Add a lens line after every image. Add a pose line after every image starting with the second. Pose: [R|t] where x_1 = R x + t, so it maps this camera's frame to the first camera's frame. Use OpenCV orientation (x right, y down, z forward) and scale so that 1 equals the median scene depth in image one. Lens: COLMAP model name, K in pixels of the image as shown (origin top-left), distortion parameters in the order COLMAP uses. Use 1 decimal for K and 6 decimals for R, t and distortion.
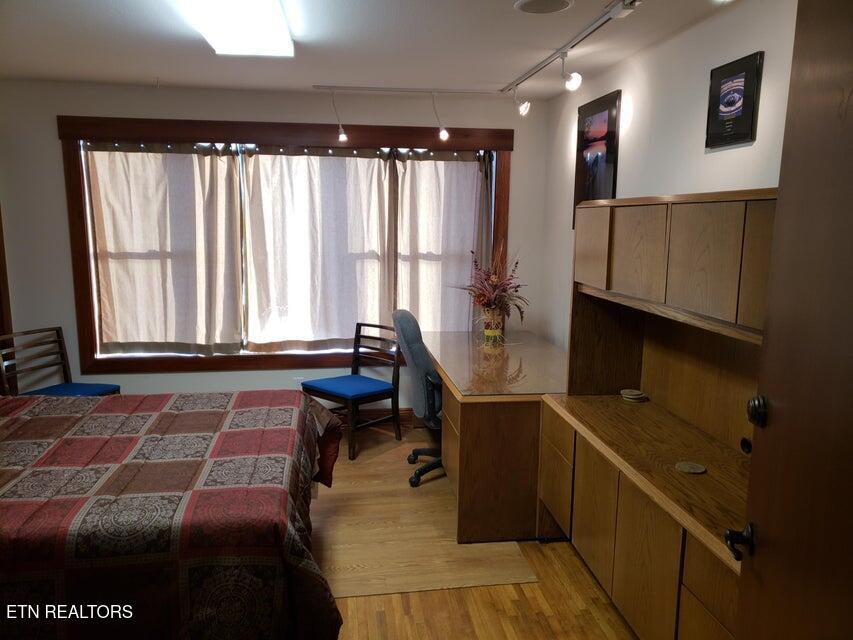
lens RADIAL K [[670.8, 0, 422.2], [0, 670.8, 325.1], [0, 0, 1]] dist [0.003960, 0.002947]
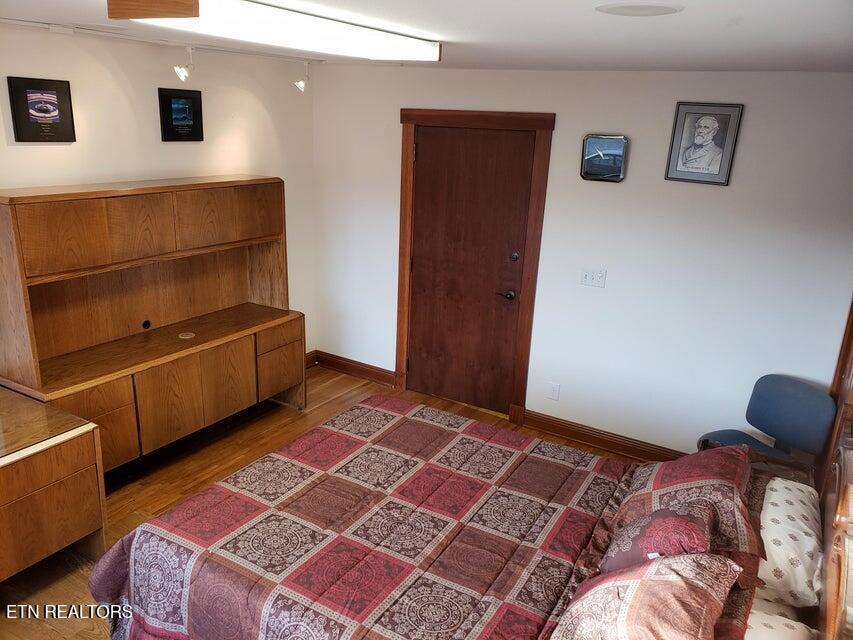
lens RADIAL K [[670.8, 0, 426.4], [0, 670.8, 319.8], [0, 0, 1]] dist [0.003960, 0.002947]
pose [[-0.786287, -0.222900, 0.576253, -0.995236], [0.044847, 0.909609, 0.413038, -0.471803], [-0.616231, 0.350610, -0.705217, 1.623696]]
